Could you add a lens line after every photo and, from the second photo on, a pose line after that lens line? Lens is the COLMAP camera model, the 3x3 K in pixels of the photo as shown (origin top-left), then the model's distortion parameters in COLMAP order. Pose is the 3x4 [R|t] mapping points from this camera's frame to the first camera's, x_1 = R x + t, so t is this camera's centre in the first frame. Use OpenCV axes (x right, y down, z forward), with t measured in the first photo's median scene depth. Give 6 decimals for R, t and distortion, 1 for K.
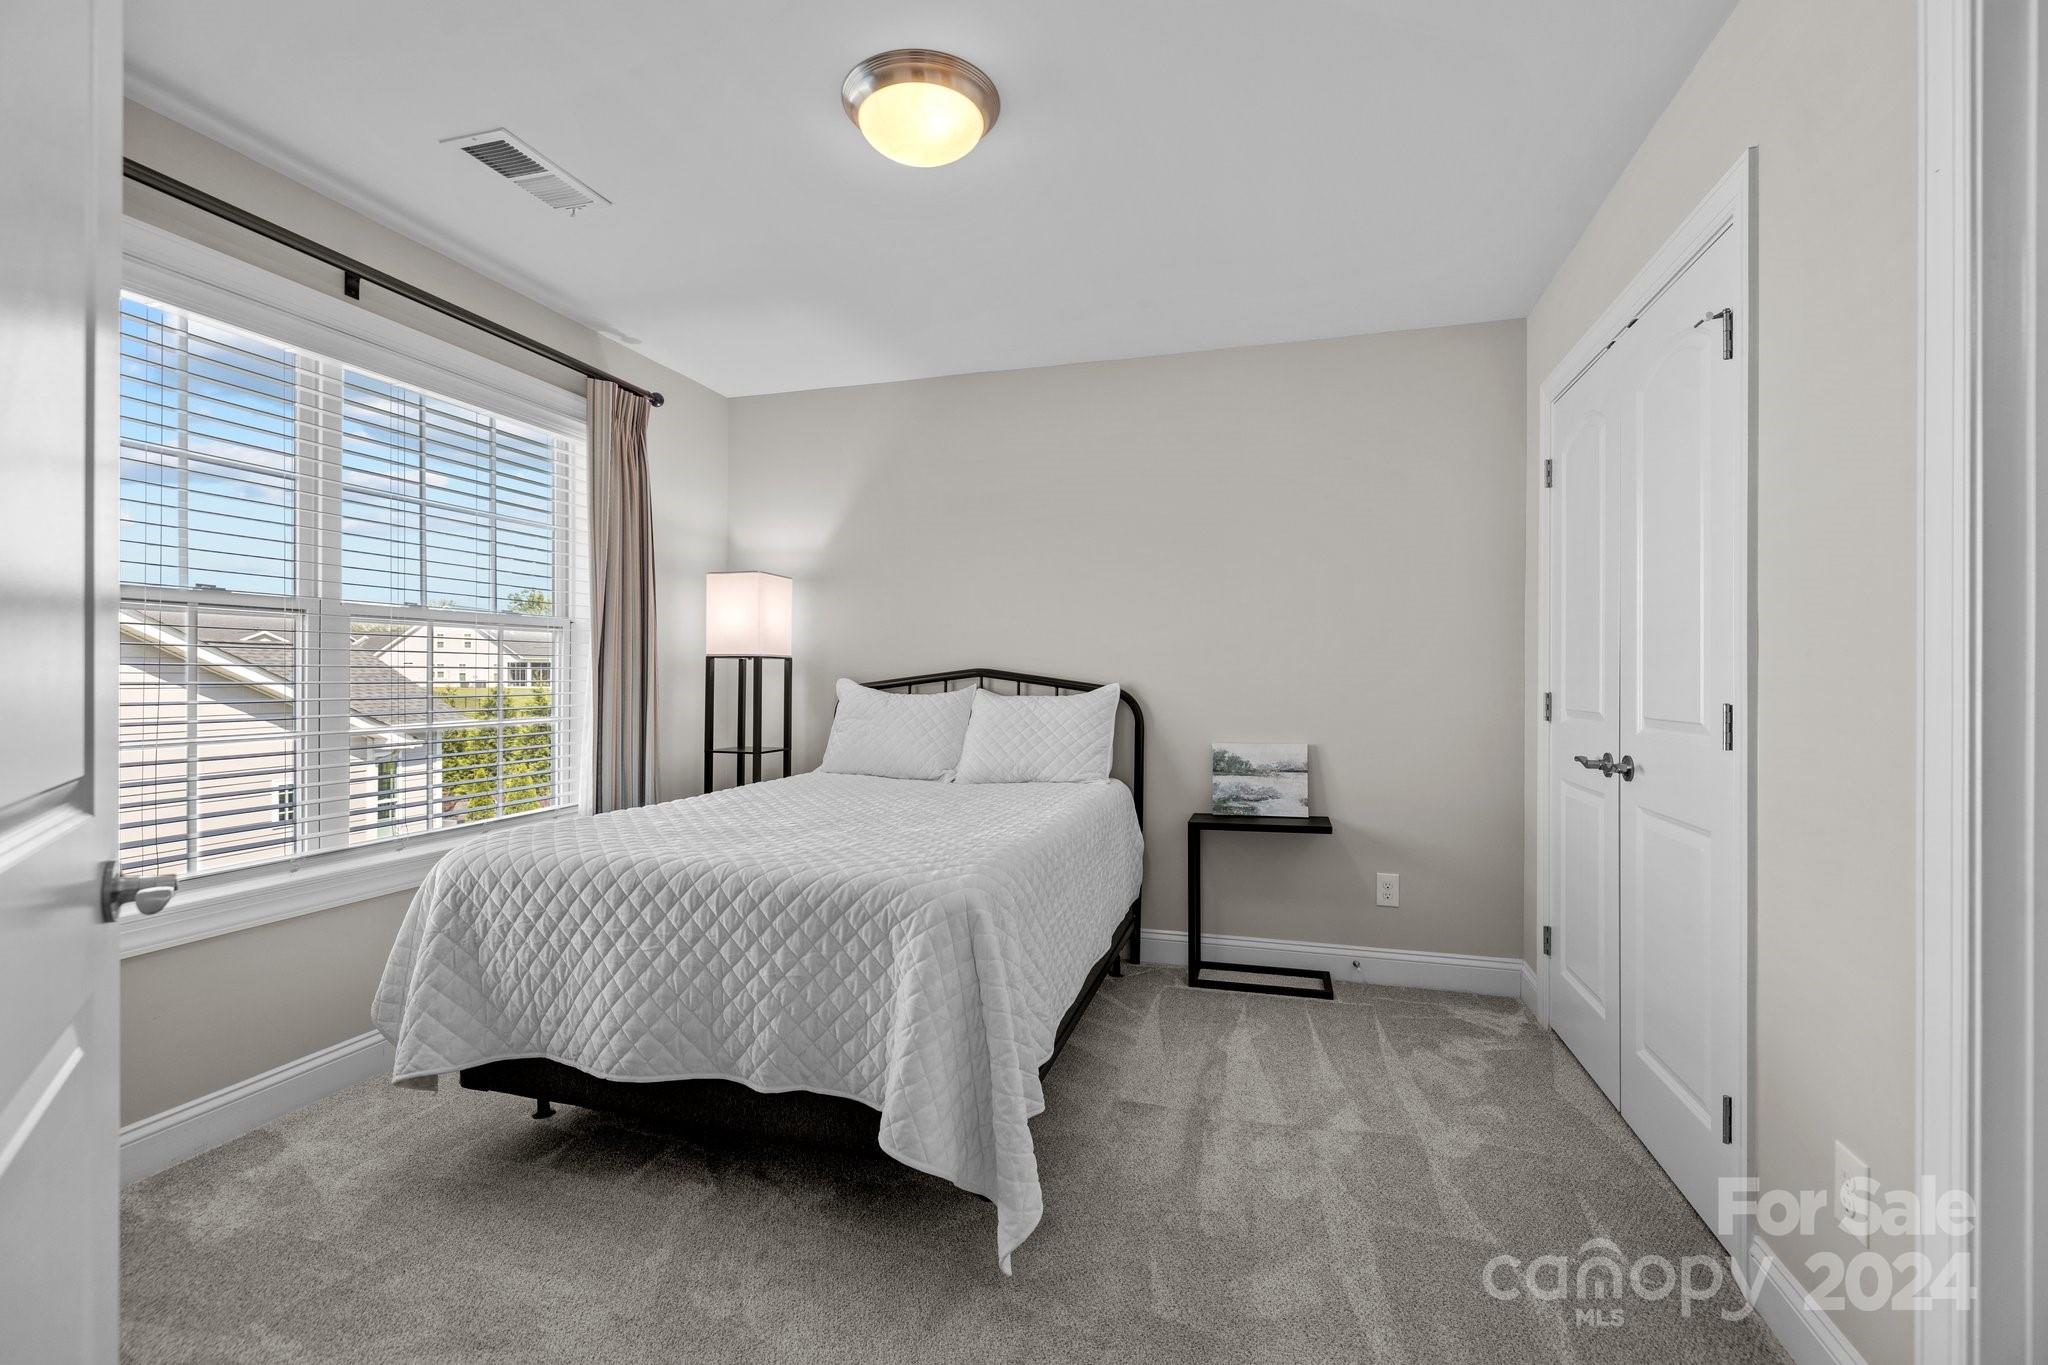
lens RADIAL K [[886.0, 0, 1038.1], [0, 886.0, 674.0], [0, 0, 1]] dist [0.002792, 0.000367]
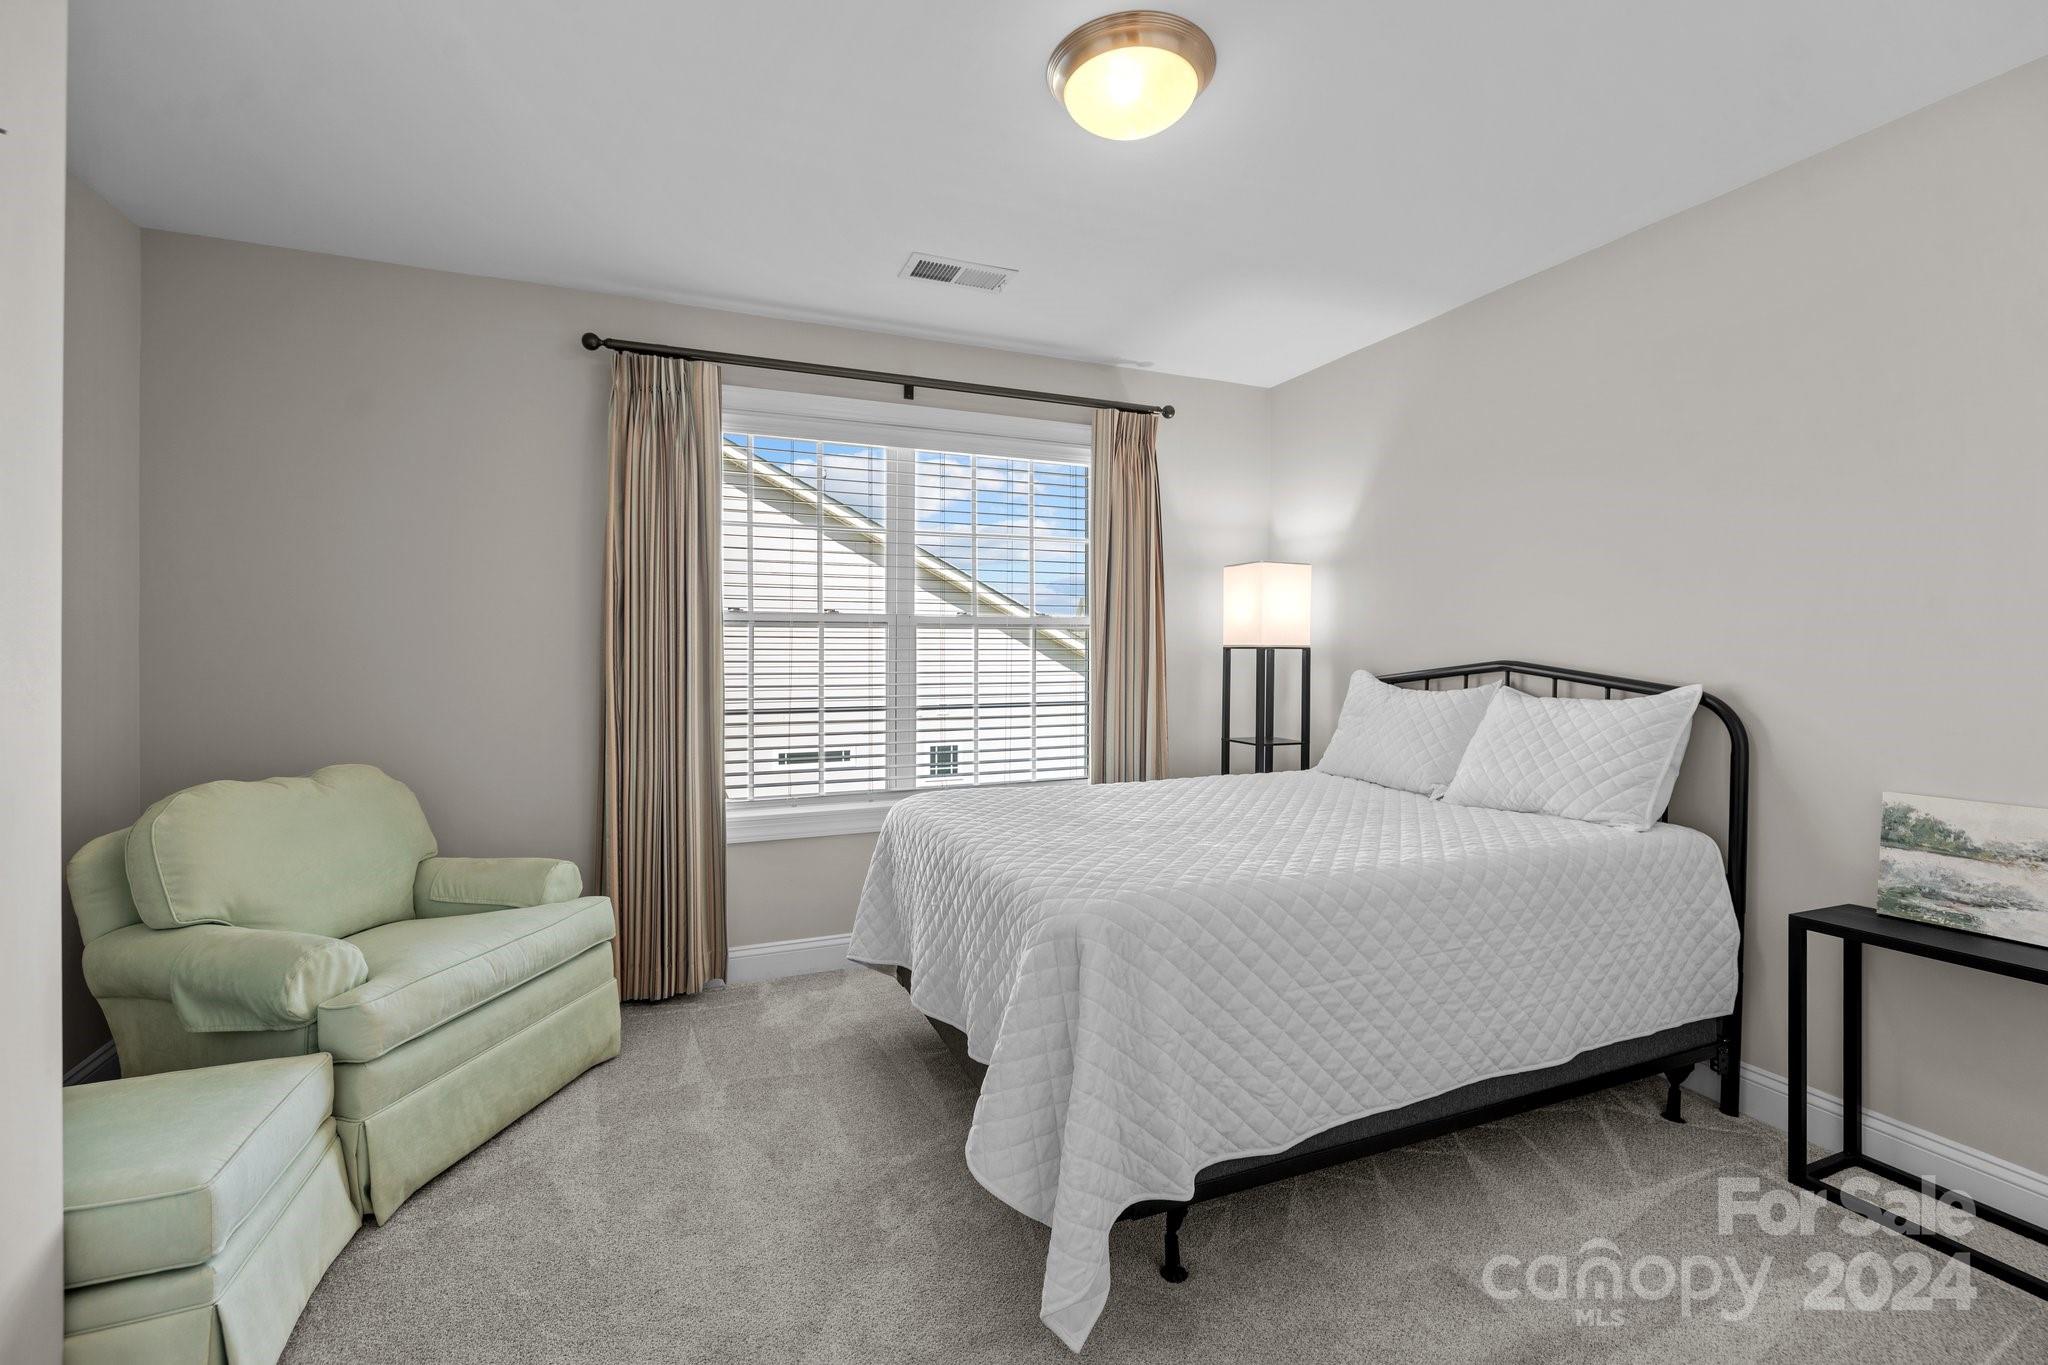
lens RADIAL K [[886.0, 0, 1036.5], [0, 886.0, 649.4], [0, 0, 1]] dist [0.002792, 0.000367]
pose [[0.622780, -0.002804, -0.782392, 0.308402], [0.002167, 0.999996, -0.001859, -0.016674], [0.782394, -0.000538, 0.622784, 0.191745]]
